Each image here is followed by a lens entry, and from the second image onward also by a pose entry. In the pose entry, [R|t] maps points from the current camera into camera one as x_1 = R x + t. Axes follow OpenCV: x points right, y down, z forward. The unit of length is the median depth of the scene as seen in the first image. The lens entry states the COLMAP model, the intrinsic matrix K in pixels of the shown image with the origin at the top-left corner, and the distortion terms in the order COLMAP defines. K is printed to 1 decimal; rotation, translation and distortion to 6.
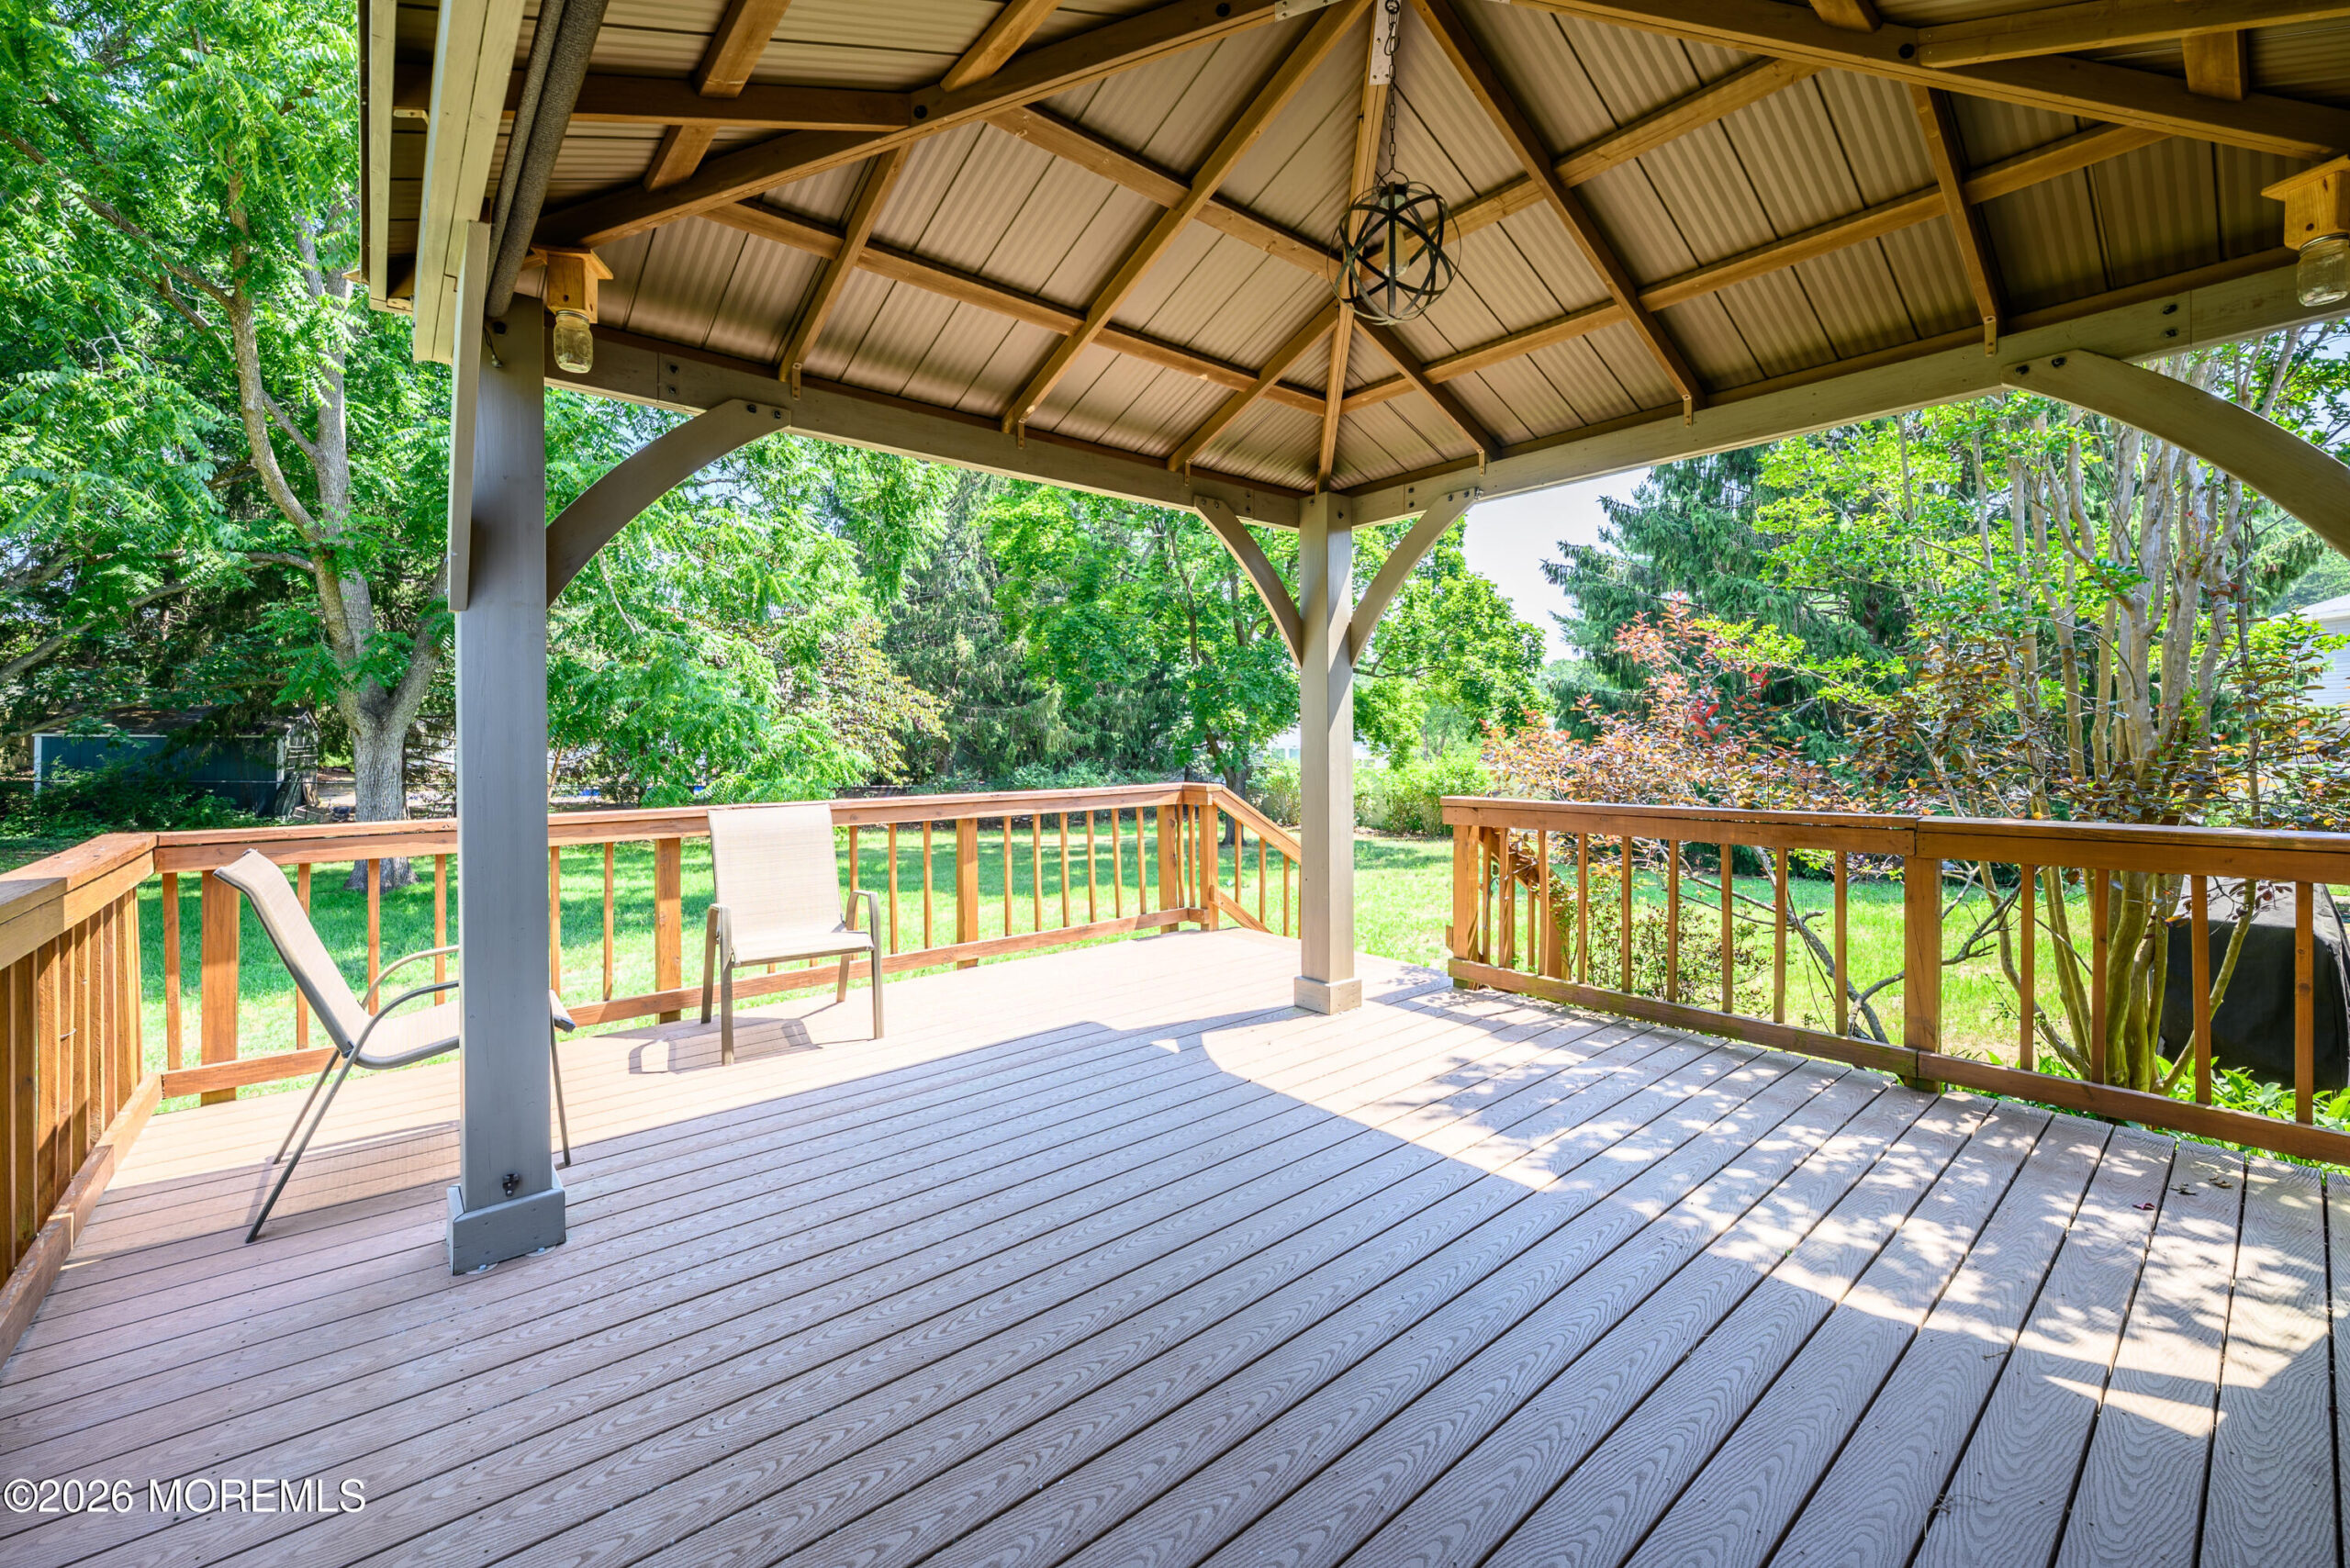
lens RADIAL K [[957.0, 0, 1175.6], [0, 957.0, 733.7], [0, 0, 1]] dist [0.002977, 0.000985]
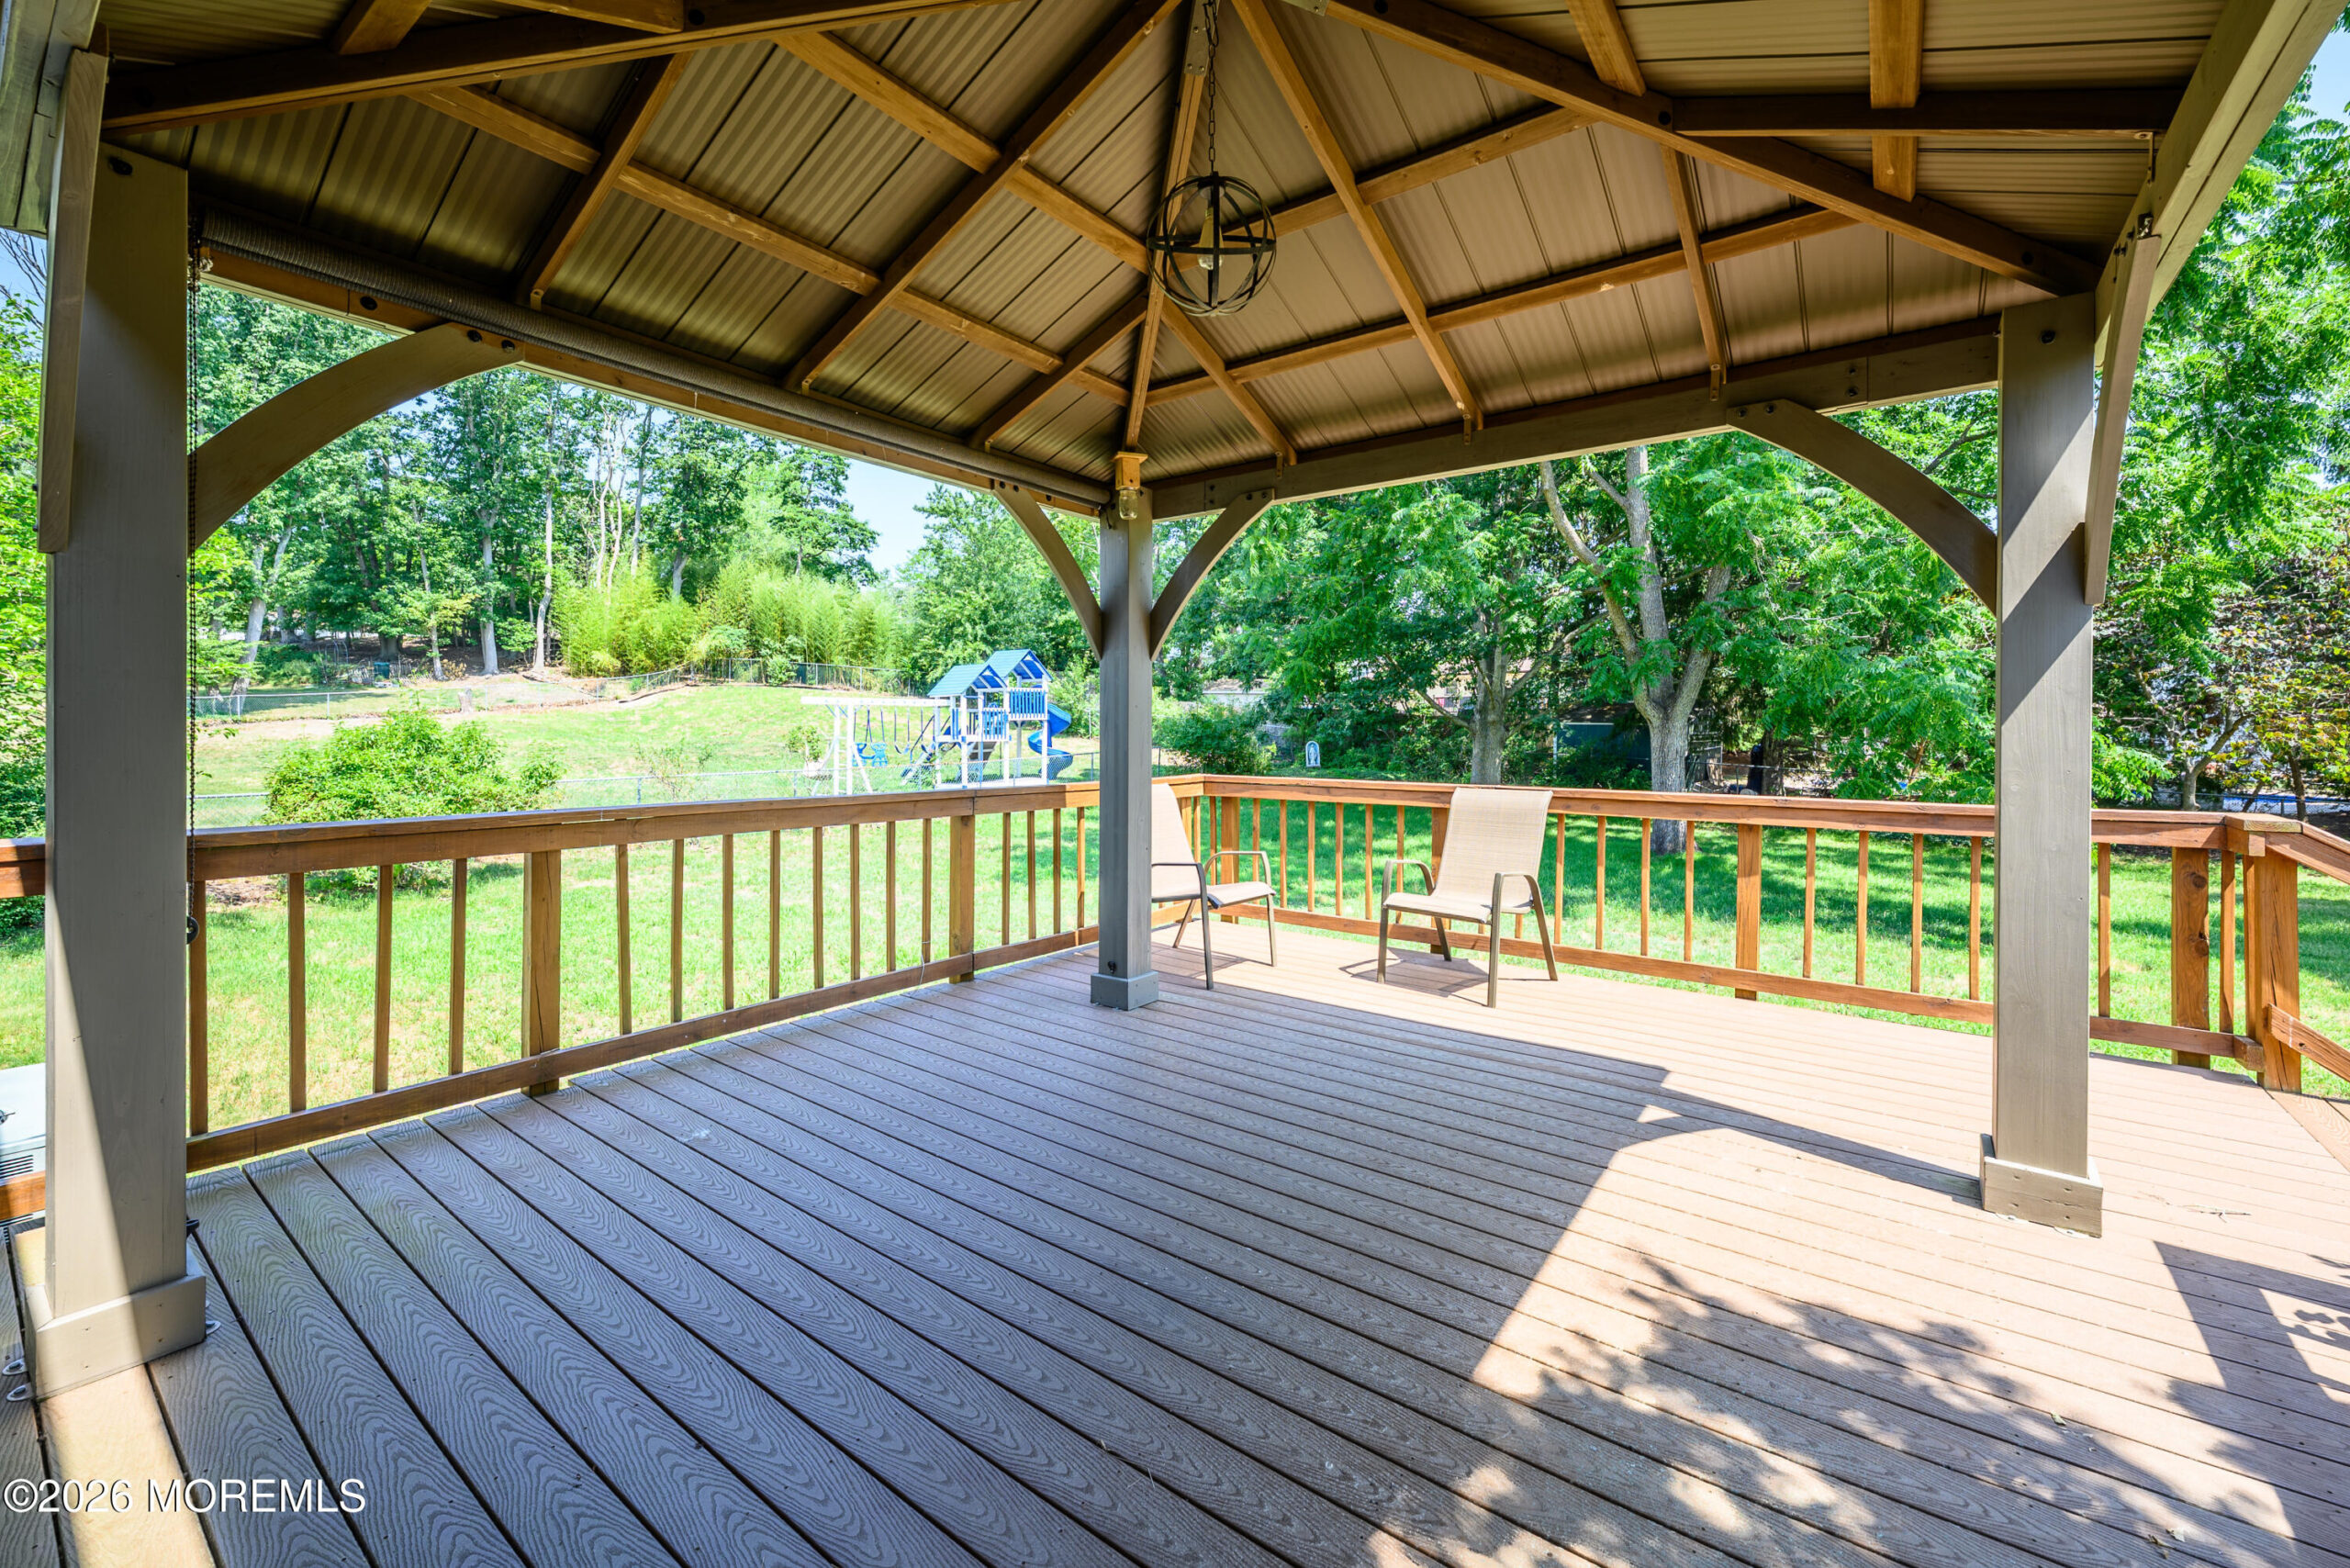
lens RADIAL K [[957.0, 0, 1164.0], [0, 957.0, 725.1], [0, 0, 1]] dist [0.002977, 0.000985]
pose [[0.214895, 0.003935, -0.976629, 0.754422], [0.000006, 0.999992, 0.004031, -0.004943], [0.976637, -0.000872, 0.214893, 0.466089]]
